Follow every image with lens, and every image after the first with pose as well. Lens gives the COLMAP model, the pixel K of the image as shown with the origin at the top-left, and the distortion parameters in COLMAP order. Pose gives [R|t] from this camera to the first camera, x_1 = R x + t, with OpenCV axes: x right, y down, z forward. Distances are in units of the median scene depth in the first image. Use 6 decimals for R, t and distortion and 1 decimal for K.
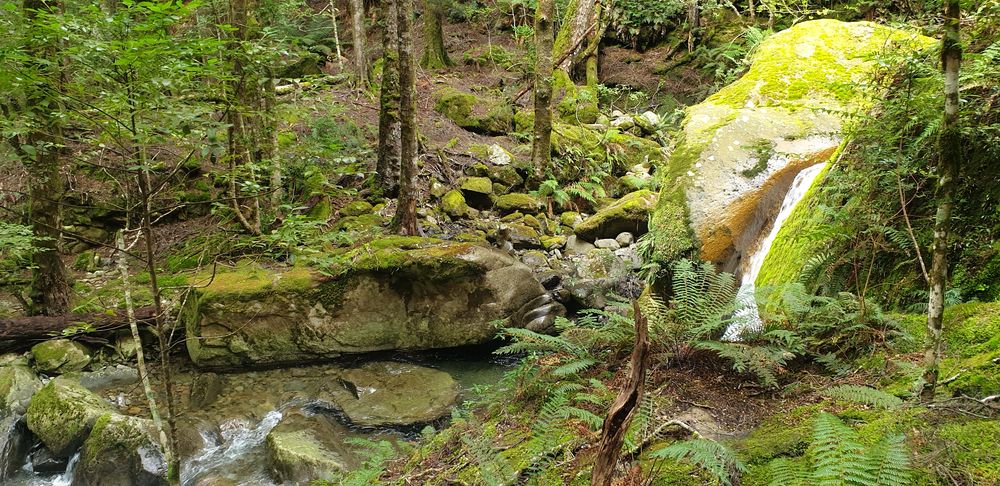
lens RADIAL K [[735.6, 0, 492.9], [0, 735.6, 234.5], [0, 0, 1]] dist [0.052771, -0.033112]
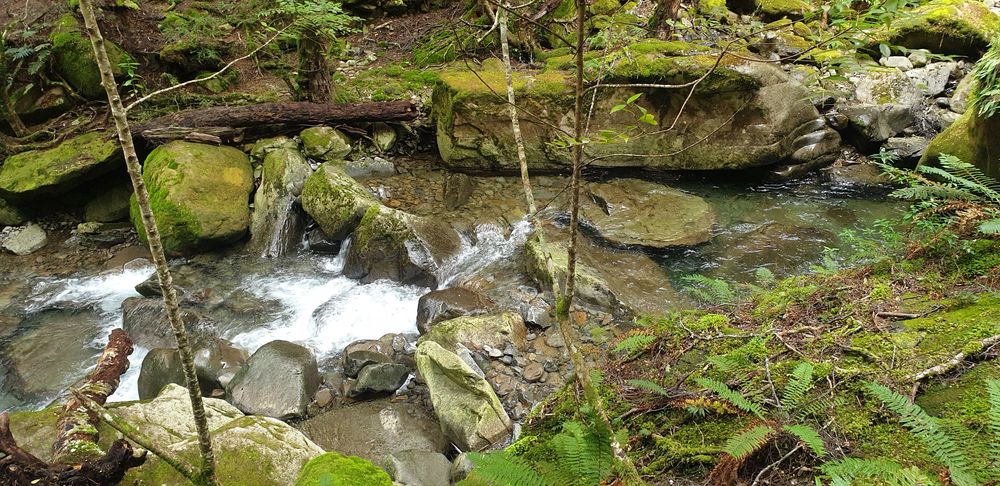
lens RADIAL K [[735.6, 0, 504.5], [0, 735.6, 247.9], [0, 0, 1]] dist [0.052771, -0.033112]
pose [[0.969890, 0.114589, -0.214902, -0.097368], [-0.052593, 0.960121, 0.274592, 0.008154], [0.237797, -0.255022, 0.937239, 0.063108]]
